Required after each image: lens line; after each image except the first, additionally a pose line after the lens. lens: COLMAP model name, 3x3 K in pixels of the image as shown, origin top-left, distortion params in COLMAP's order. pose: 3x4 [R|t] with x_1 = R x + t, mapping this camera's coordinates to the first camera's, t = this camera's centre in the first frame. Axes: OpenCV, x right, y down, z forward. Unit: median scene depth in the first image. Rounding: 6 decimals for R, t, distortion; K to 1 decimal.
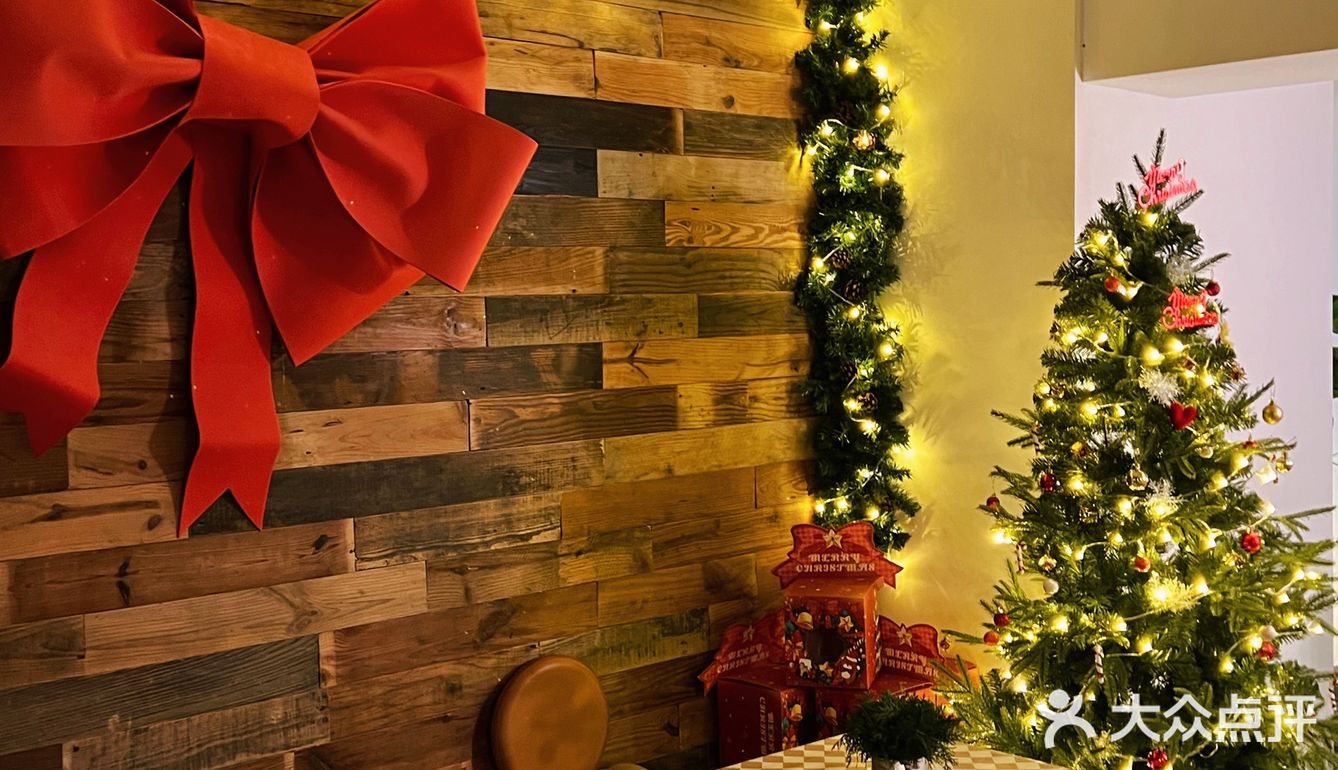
lens RADIAL K [[2010.7, 0, 671.1], [0, 2010.7, 360.3], [0, 0, 1]] dist [0.204265, -0.630264]
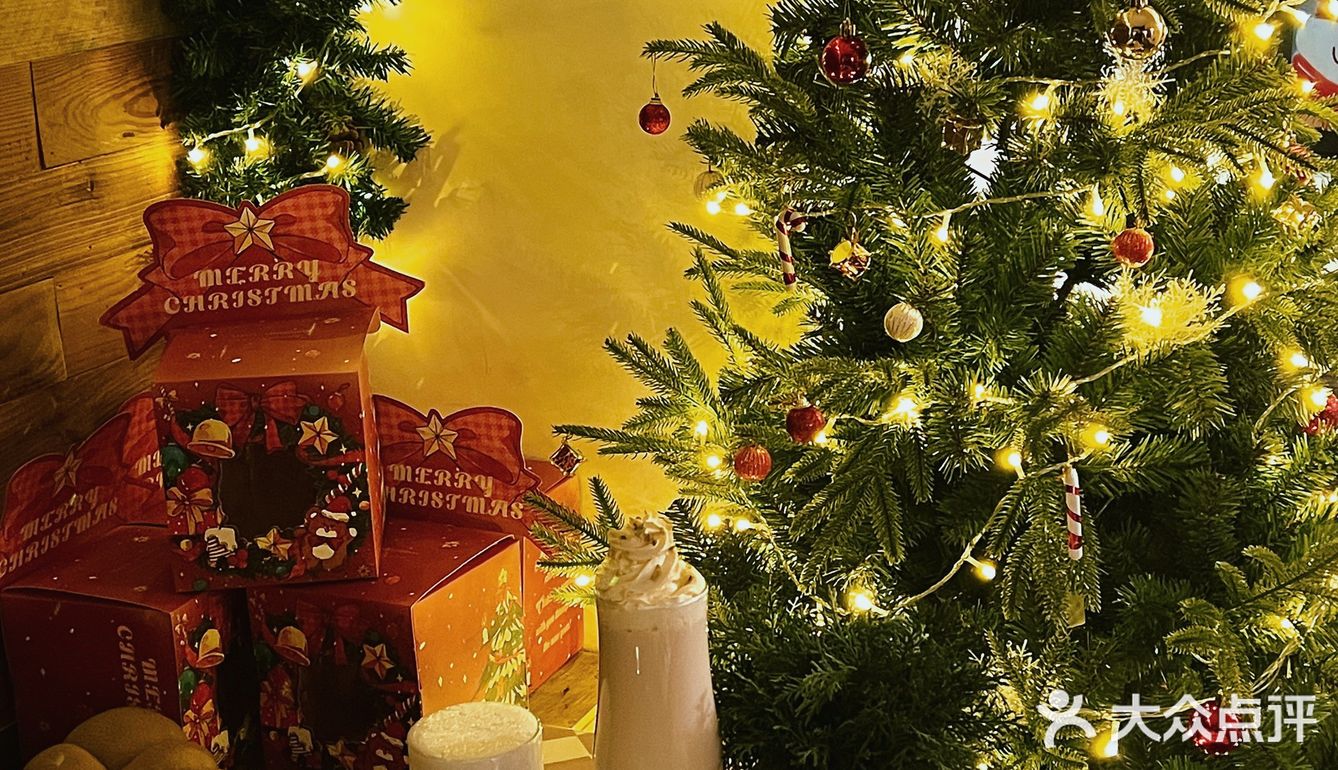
lens RADIAL K [[1876.3, 0, 669.0], [0, 1876.3, 385.0], [0, 0, 1]] dist [0.046755, 0.024745]
pose [[0.906834, -0.122920, 0.403167, -0.001721], [0.031543, 0.973640, 0.225899, 0.034982], [-0.420307, -0.192136, 0.886807, 0.615849]]
